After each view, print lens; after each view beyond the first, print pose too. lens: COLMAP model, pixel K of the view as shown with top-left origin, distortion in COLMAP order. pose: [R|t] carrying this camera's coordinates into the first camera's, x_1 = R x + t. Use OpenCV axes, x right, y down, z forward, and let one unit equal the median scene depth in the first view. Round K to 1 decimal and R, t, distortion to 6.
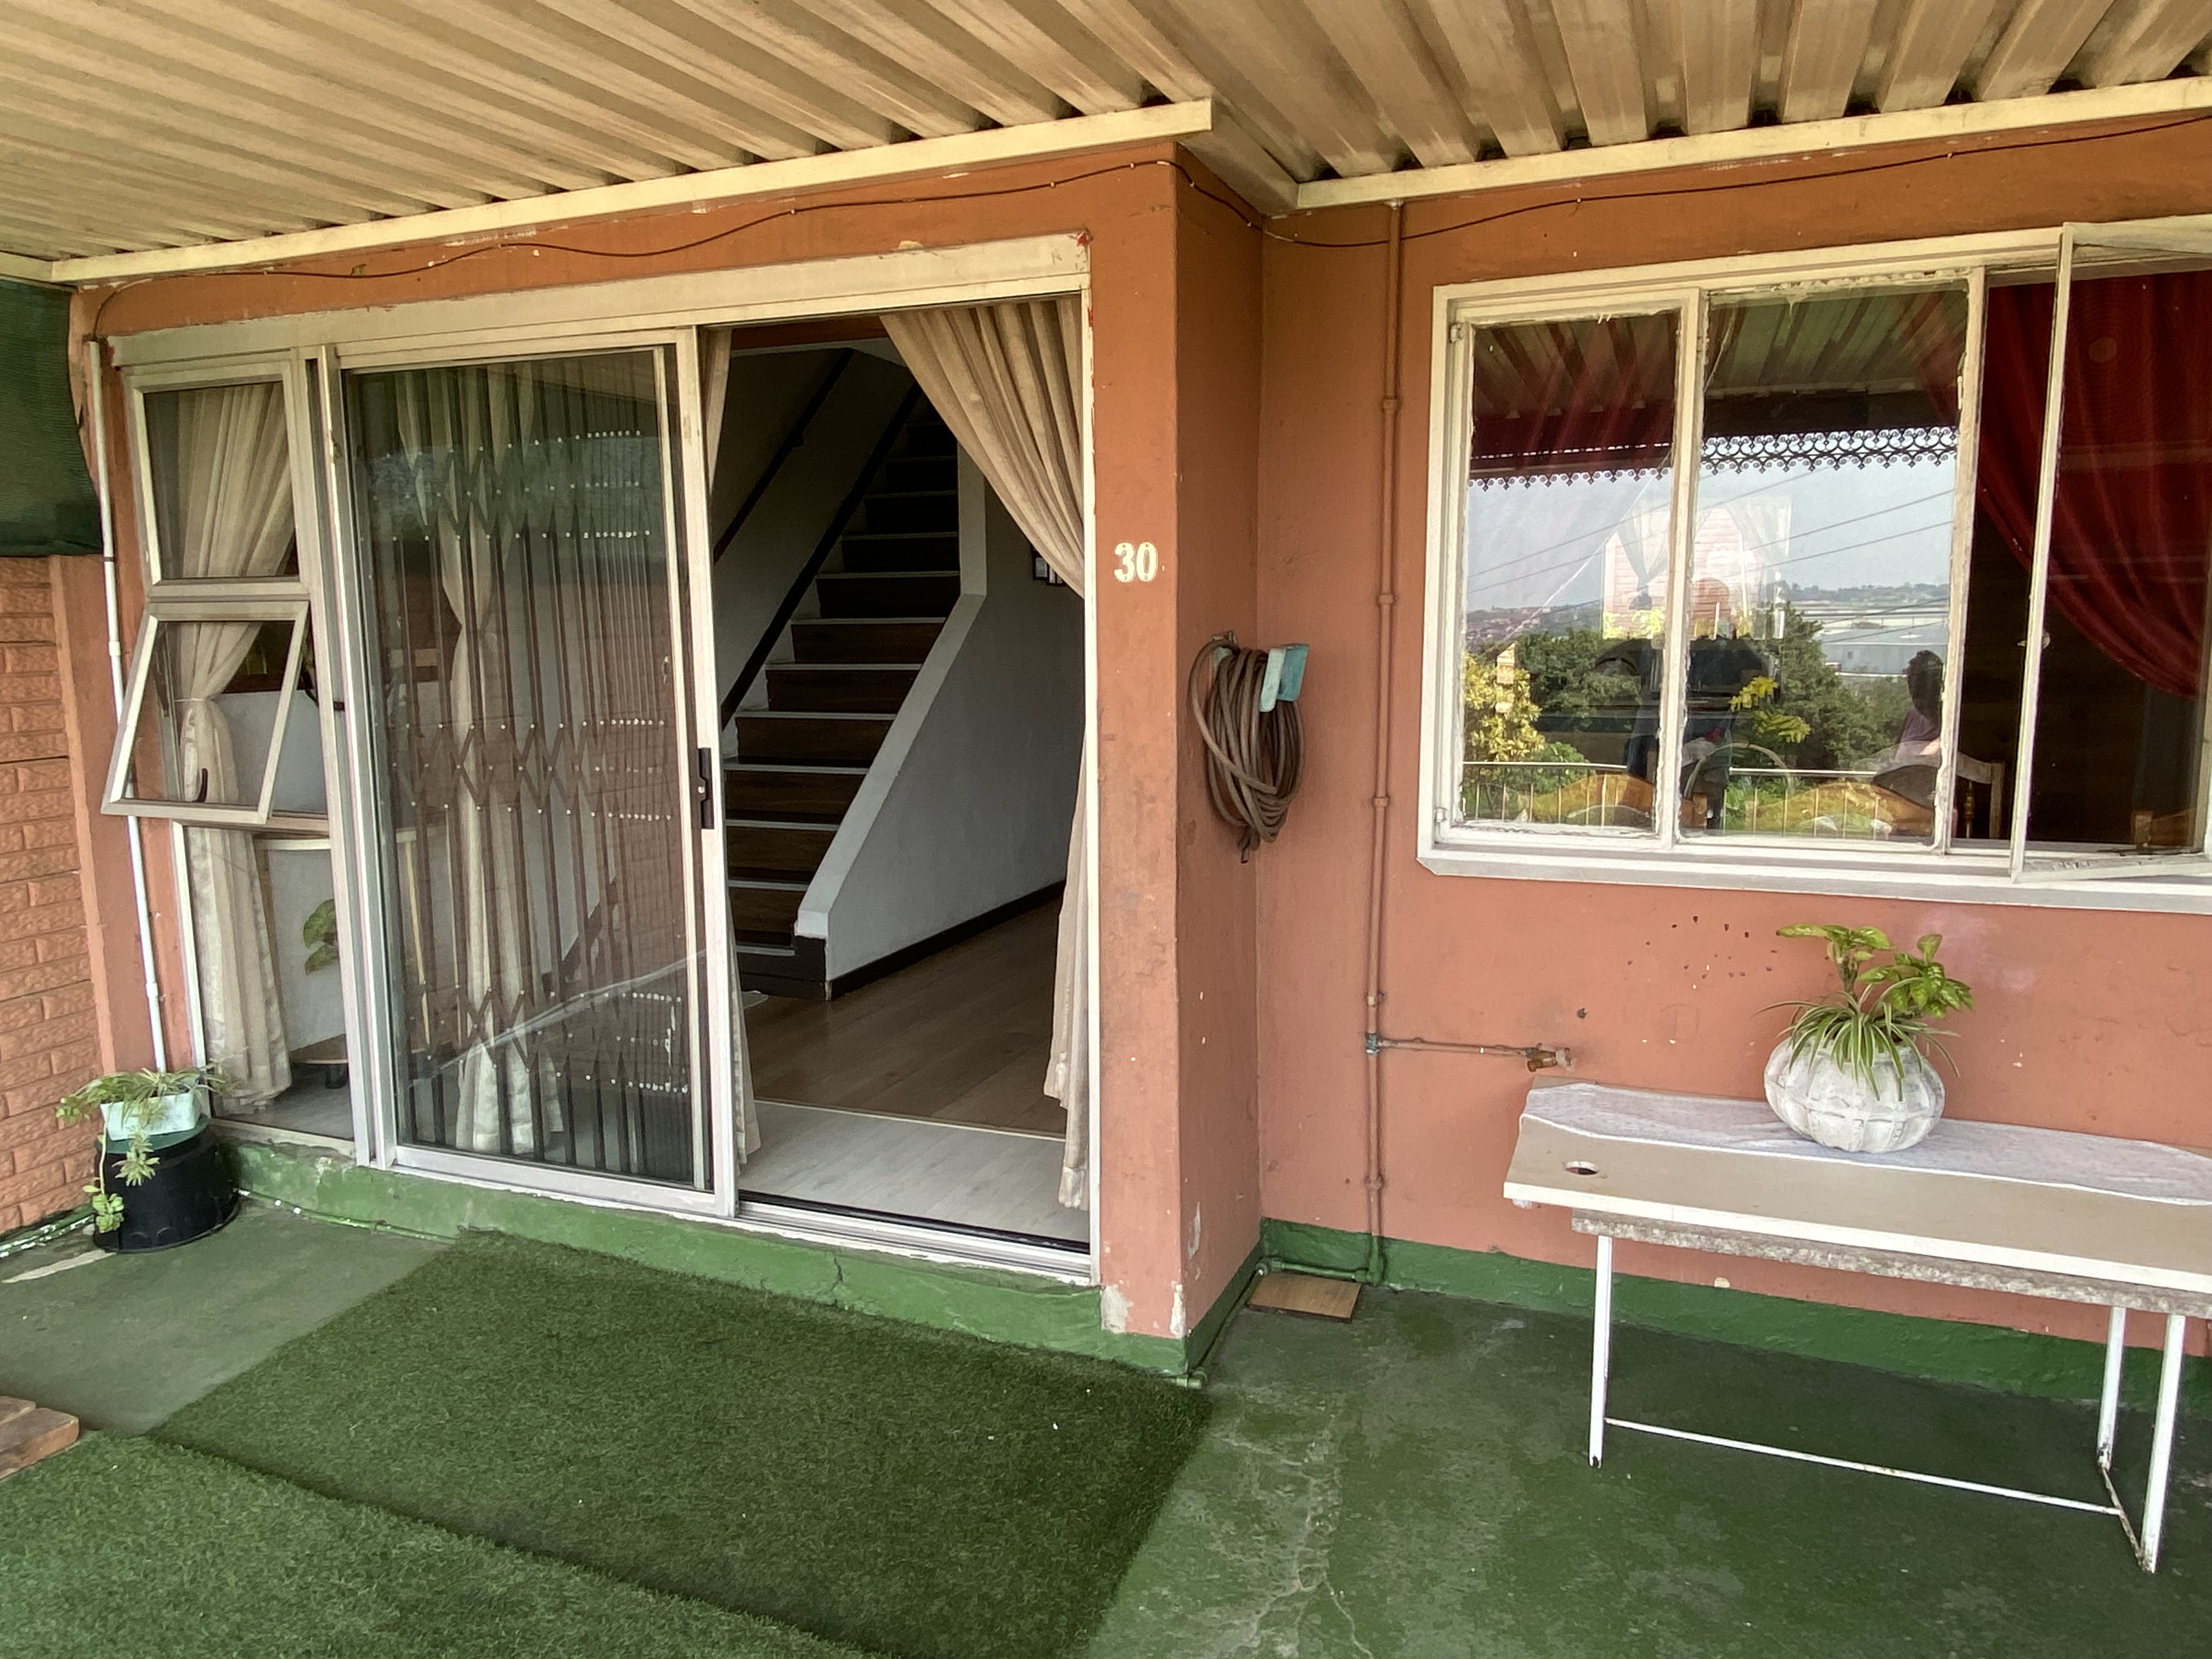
lens RADIAL K [[1464.0, 0, 1093.2], [0, 1464.0, 813.6], [0, 0, 1]] dist [0.115928, -0.143271]
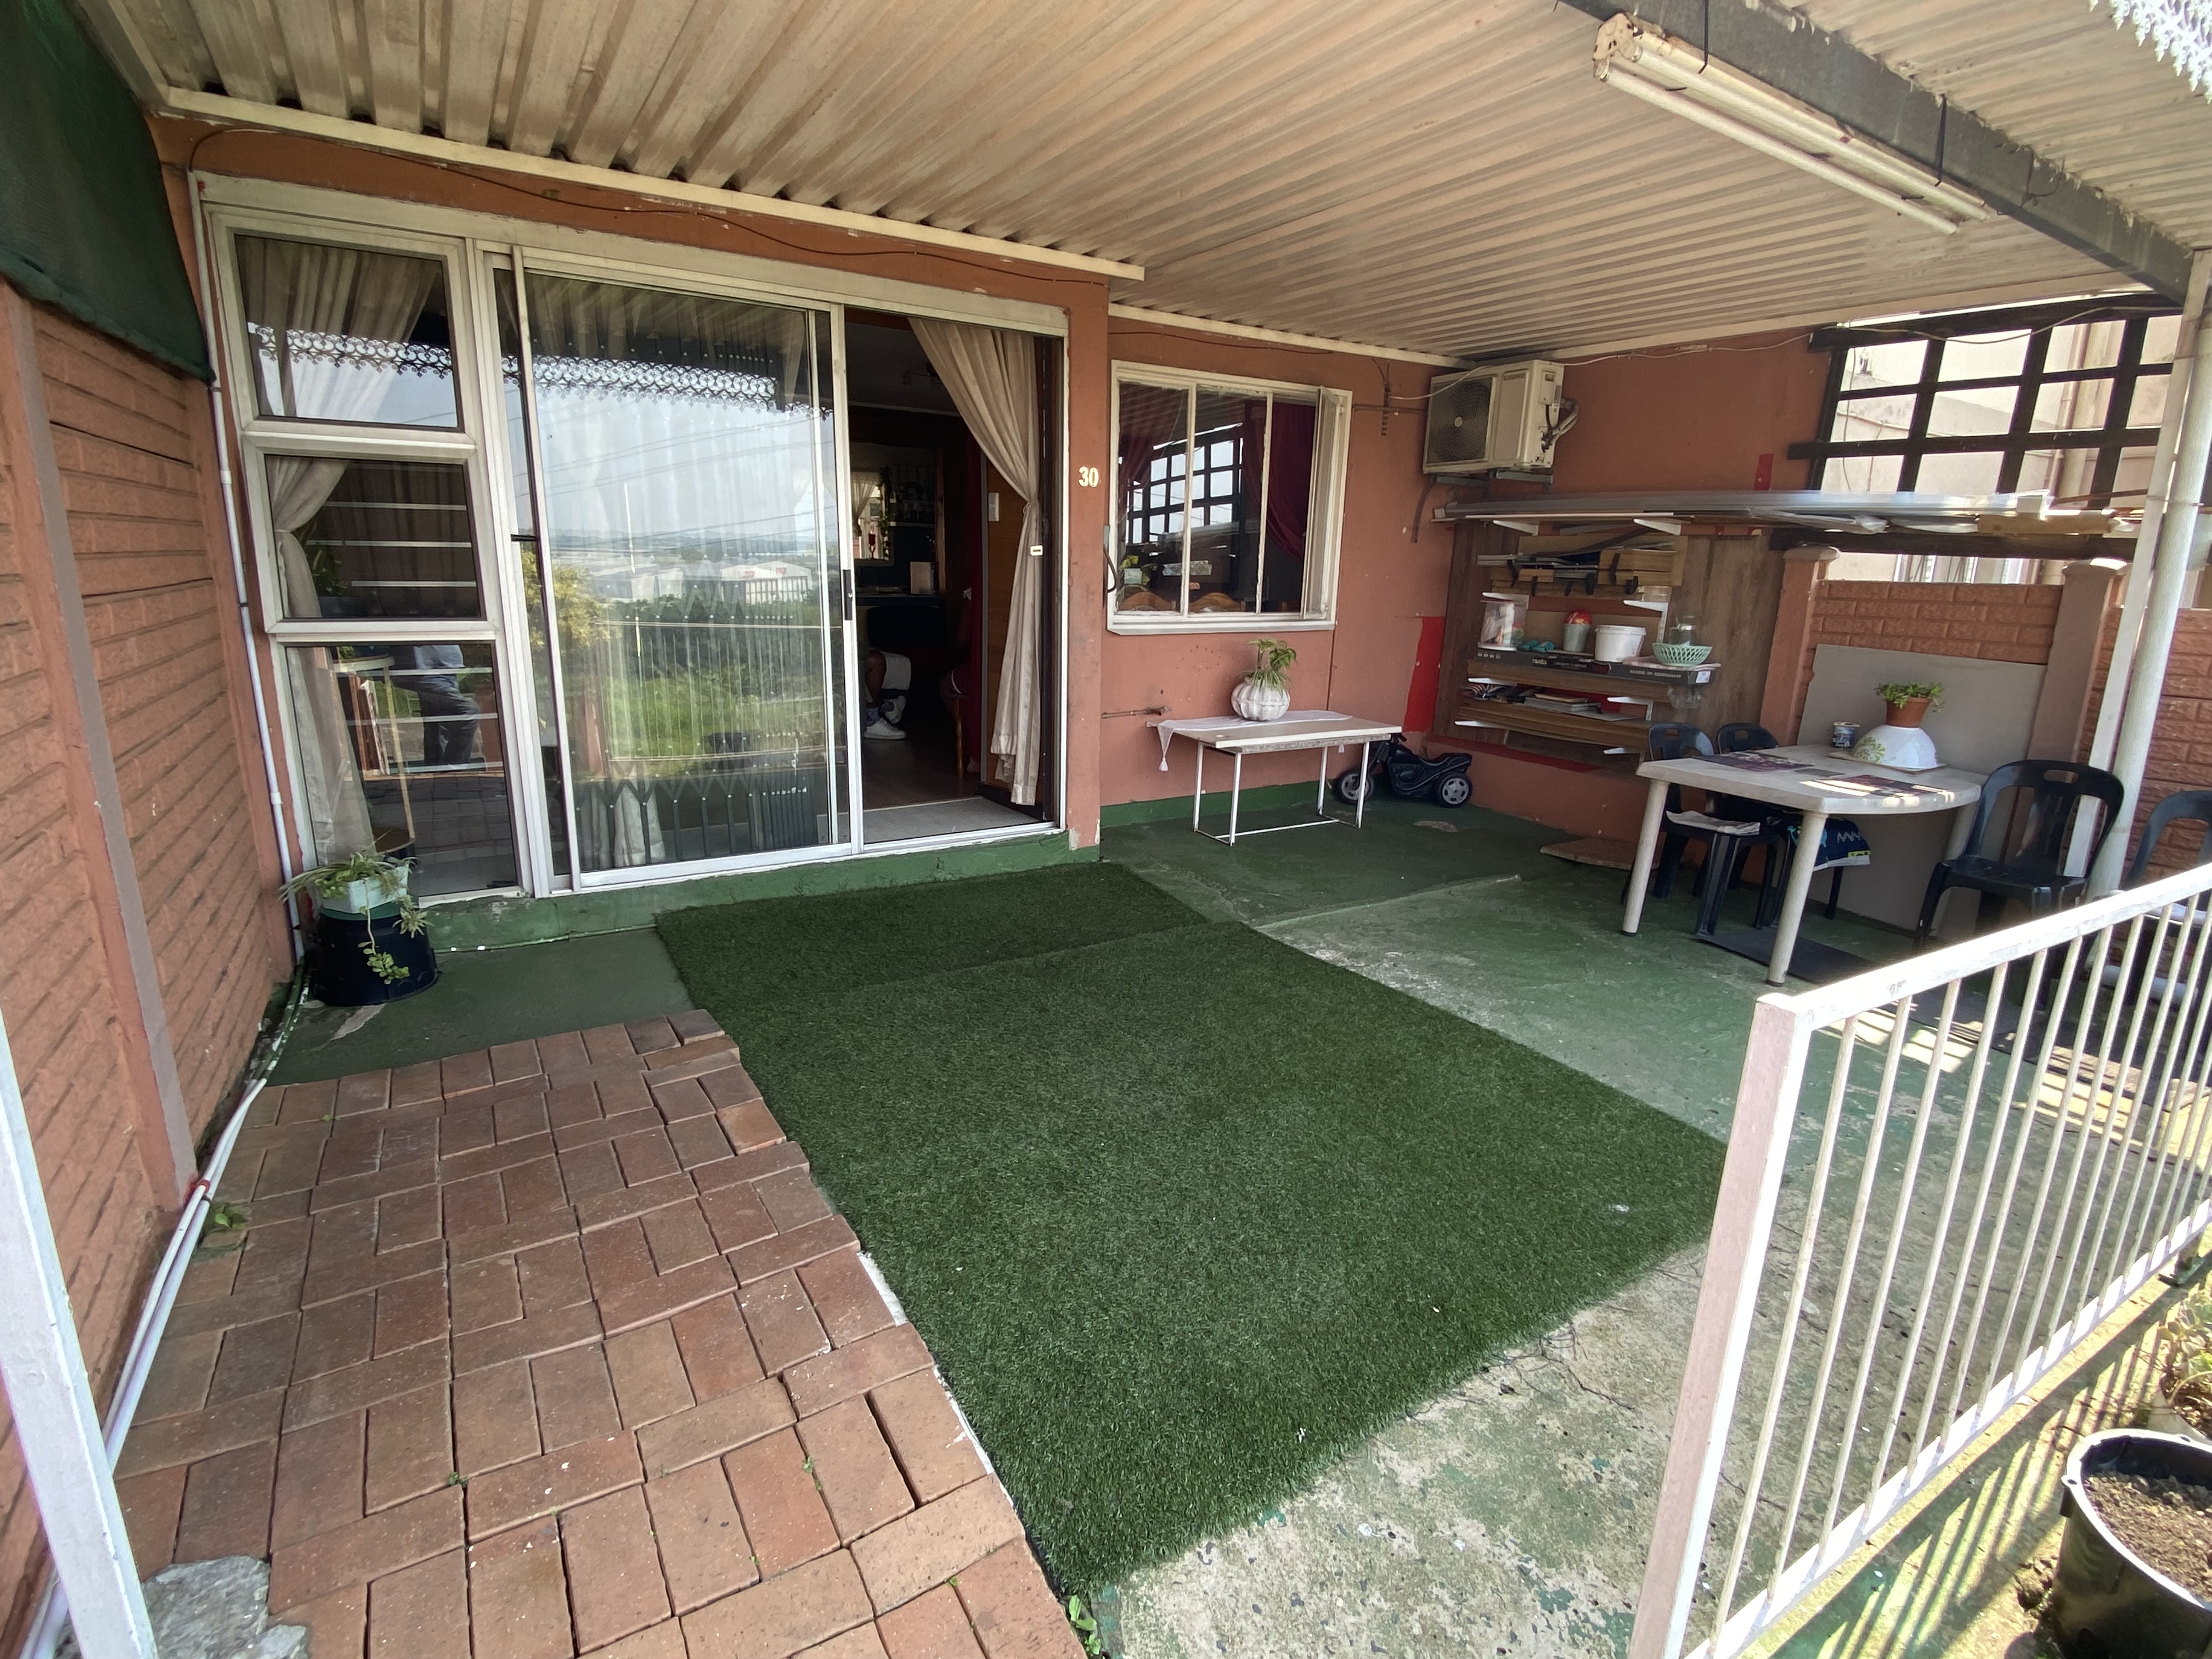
lens RADIAL K [[1073.6, 0, 1106.0], [0, 1073.6, 829.5], [0, 0, 1]] dist [0.031098, -0.000094]
pose [[0.586905, -0.170995, 0.791393, -1.192806], [0.076335, 0.984776, 0.156168, 0.082969], [-0.806049, -0.031245, 0.591023, 0.044812]]
